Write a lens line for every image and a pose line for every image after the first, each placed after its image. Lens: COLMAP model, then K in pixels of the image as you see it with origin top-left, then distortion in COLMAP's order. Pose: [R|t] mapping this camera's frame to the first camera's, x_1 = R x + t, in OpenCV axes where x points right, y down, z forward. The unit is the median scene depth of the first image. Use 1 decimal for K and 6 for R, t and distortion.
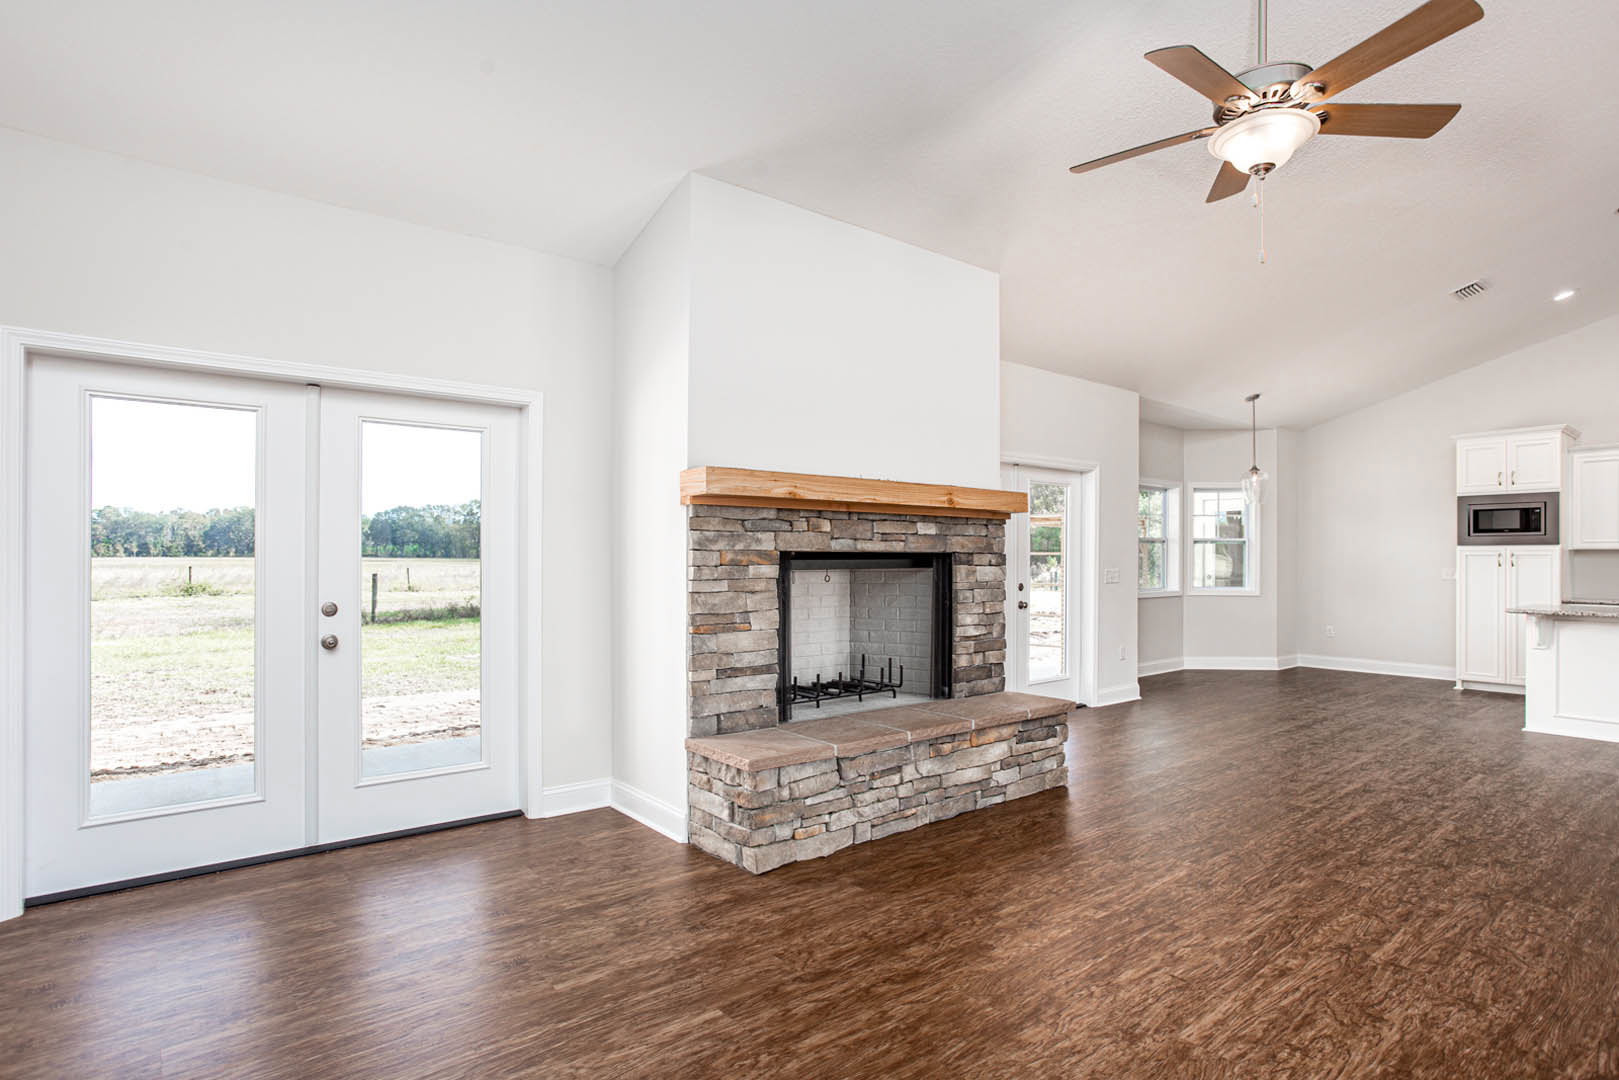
lens RADIAL K [[835.1, 0, 808.3], [0, 835.1, 557.4], [0, 0, 1]] dist [-0.050992, 0.022934]
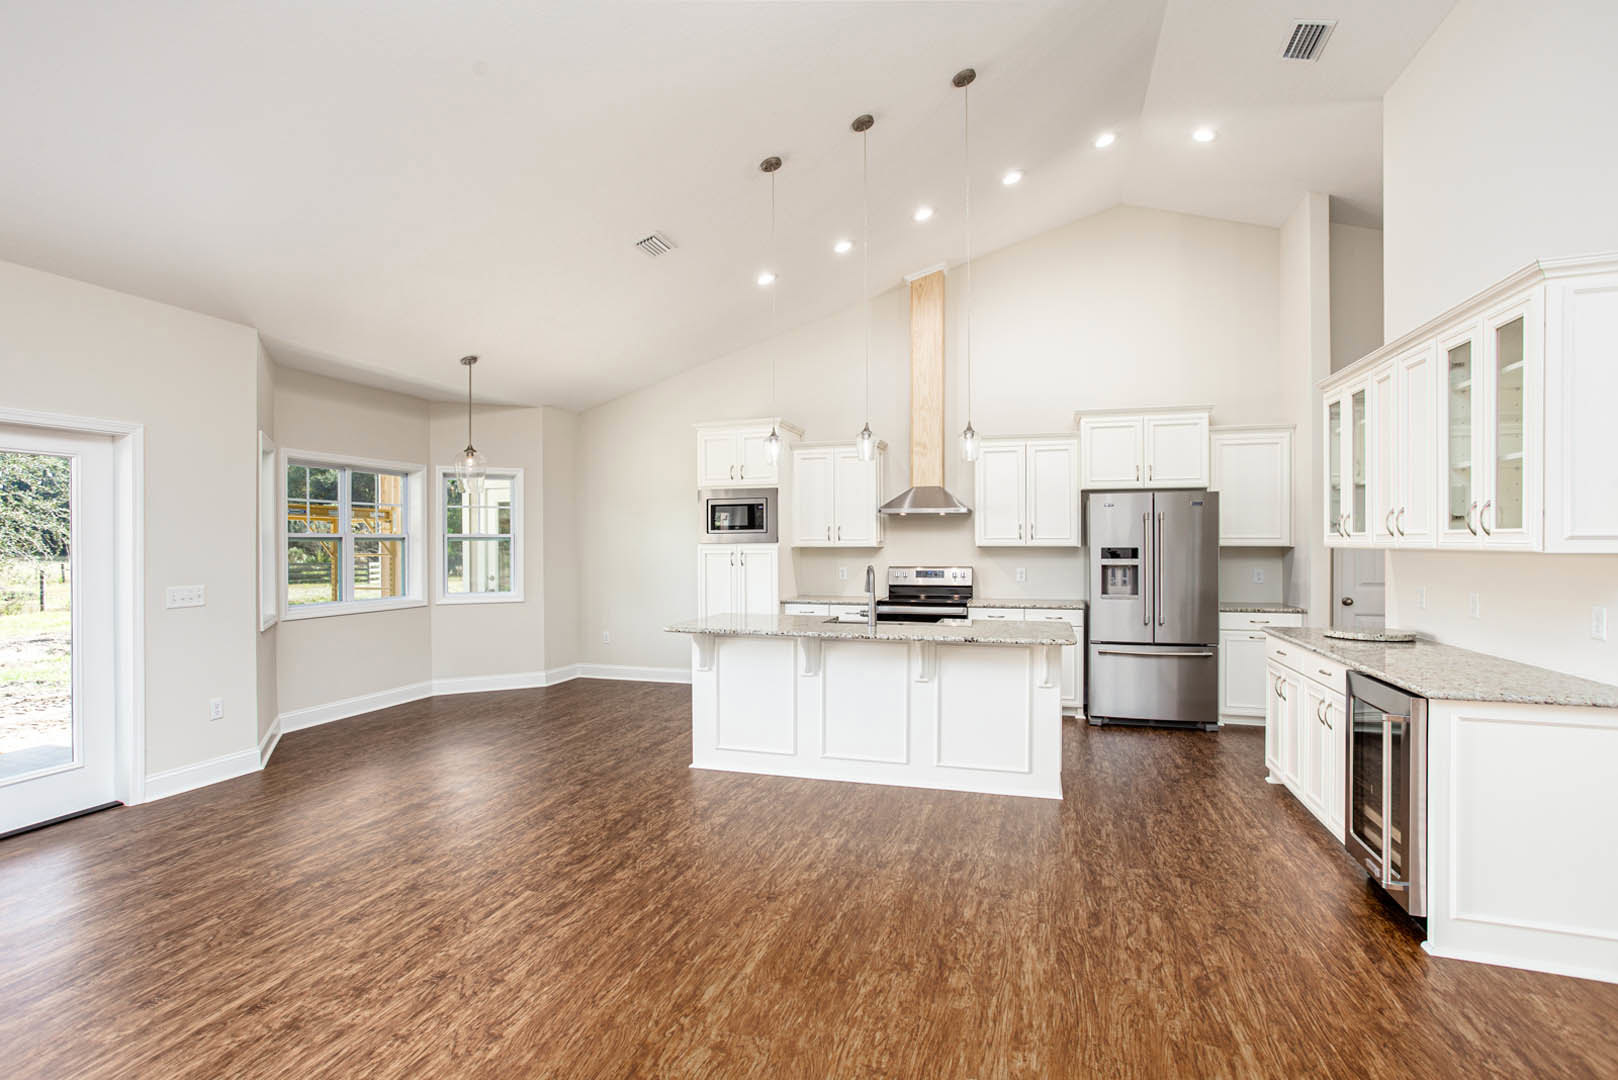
lens RADIAL K [[787.9, 0, 793.1], [0, 787.9, 546.6], [0, 0, 1]] dist [-0.018706, 0.001577]
pose [[0.827392, -0.010423, 0.561527, 0.689305], [0.008156, 0.999945, 0.006545, -0.029195], [-0.561565, -0.000835, 0.827432, 0.357689]]
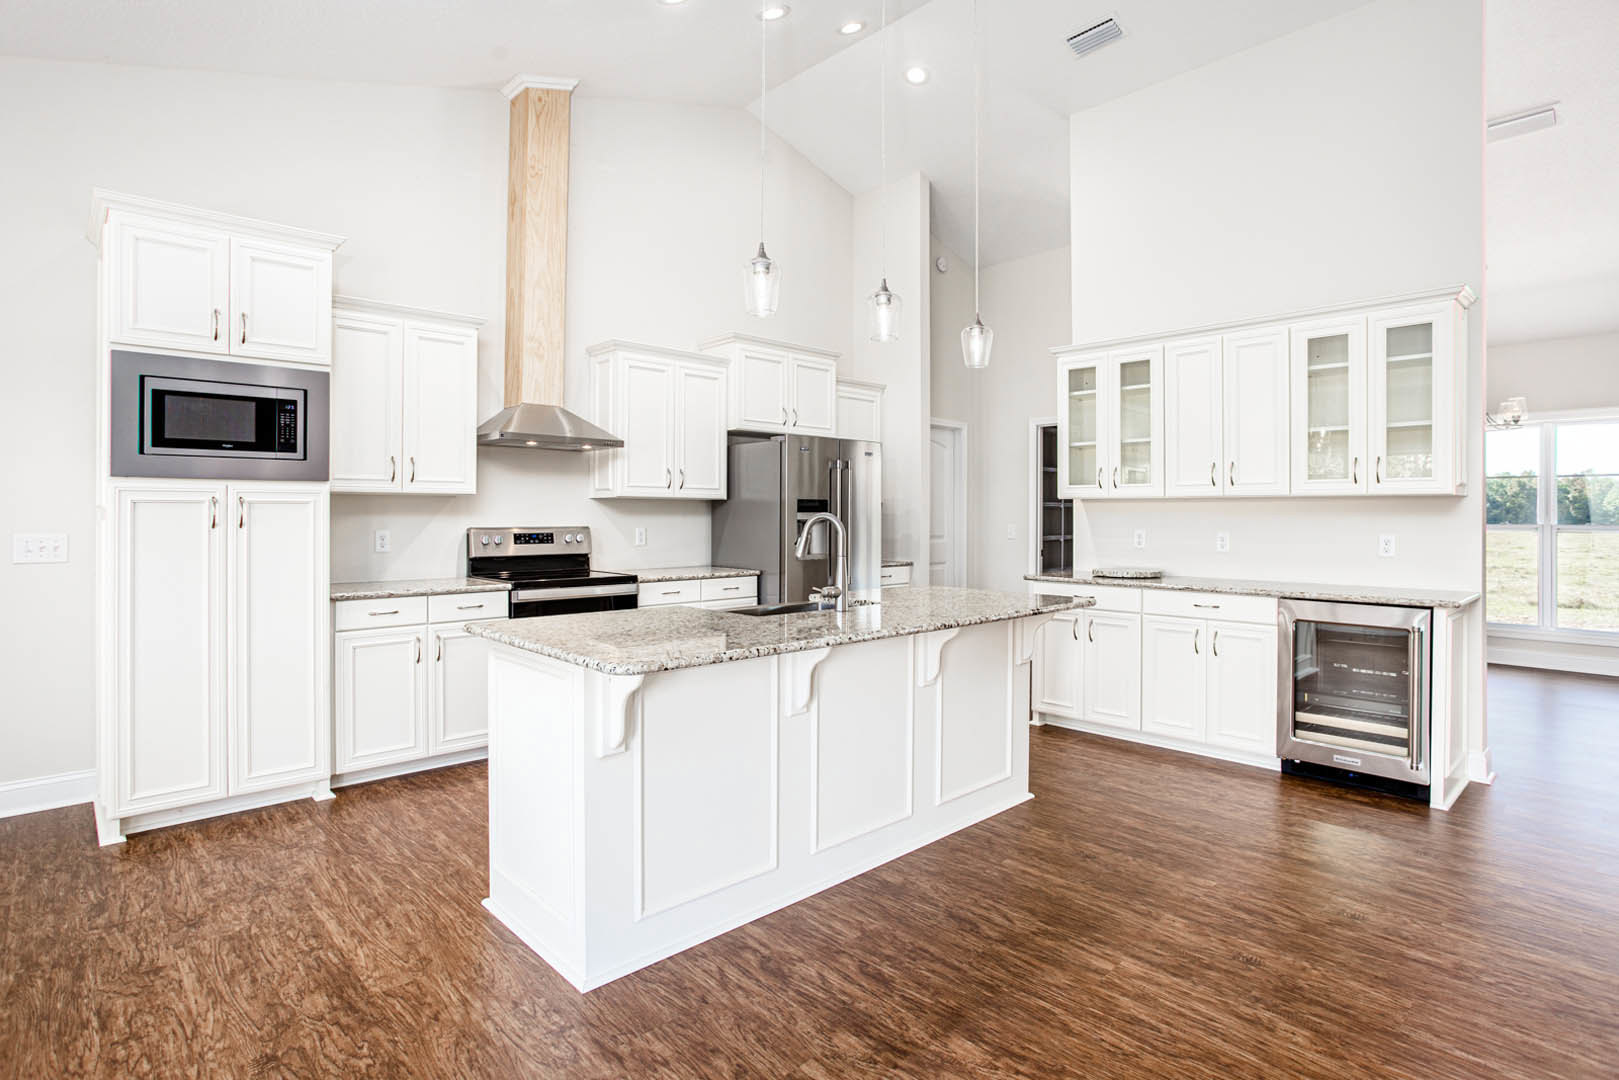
lens RADIAL K [[818.6, 0, 809.3], [0, 818.6, 513.6], [0, 0, 1]] dist [-0.045619, 0.020479]
pose [[-0.077113, -0.002944, 0.997018, 0.703185], [-0.001339, 0.999995, 0.002849, 0.002801], [-0.997021, -0.001115, -0.077117, 1.256410]]
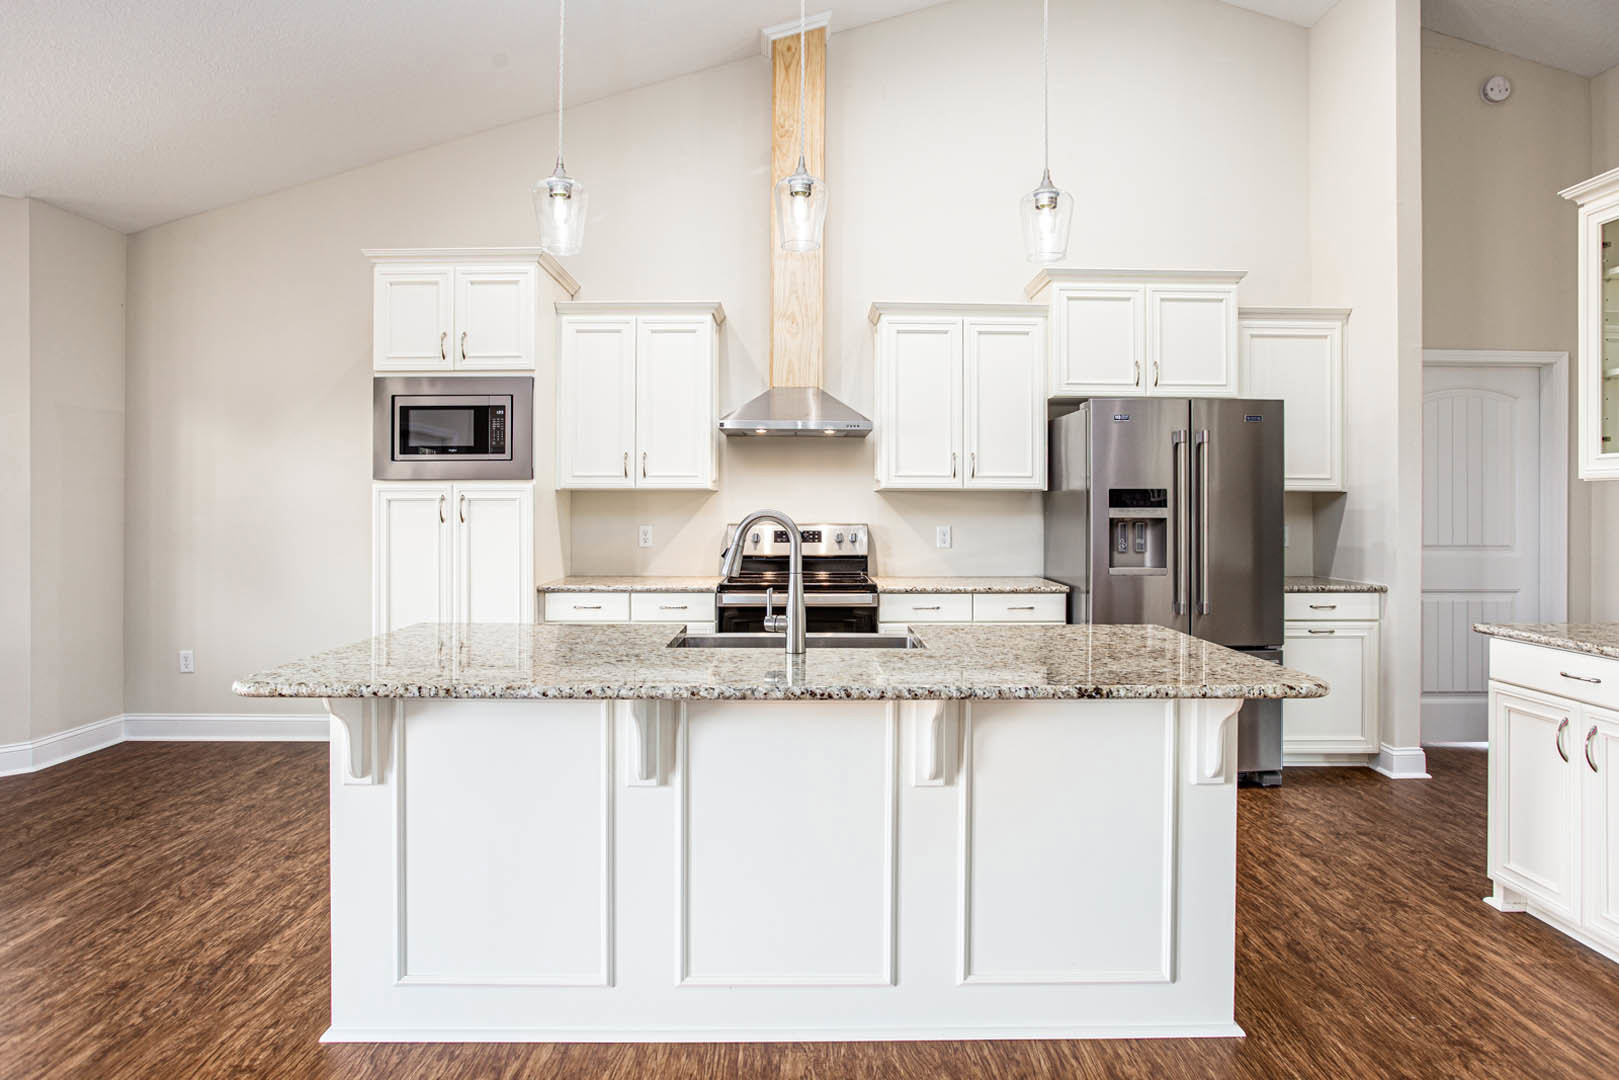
lens RADIAL K [[897.4, 0, 805.4], [0, 897.4, 507.1], [0, 0, 1]] dist [-0.036976, 0.019536]
pose [[0.617754, -0.003074, 0.786365, 0.975777], [0.001798, 0.999995, 0.002496, 0.001159], [-0.786369, -0.000128, 0.617757, 0.859103]]
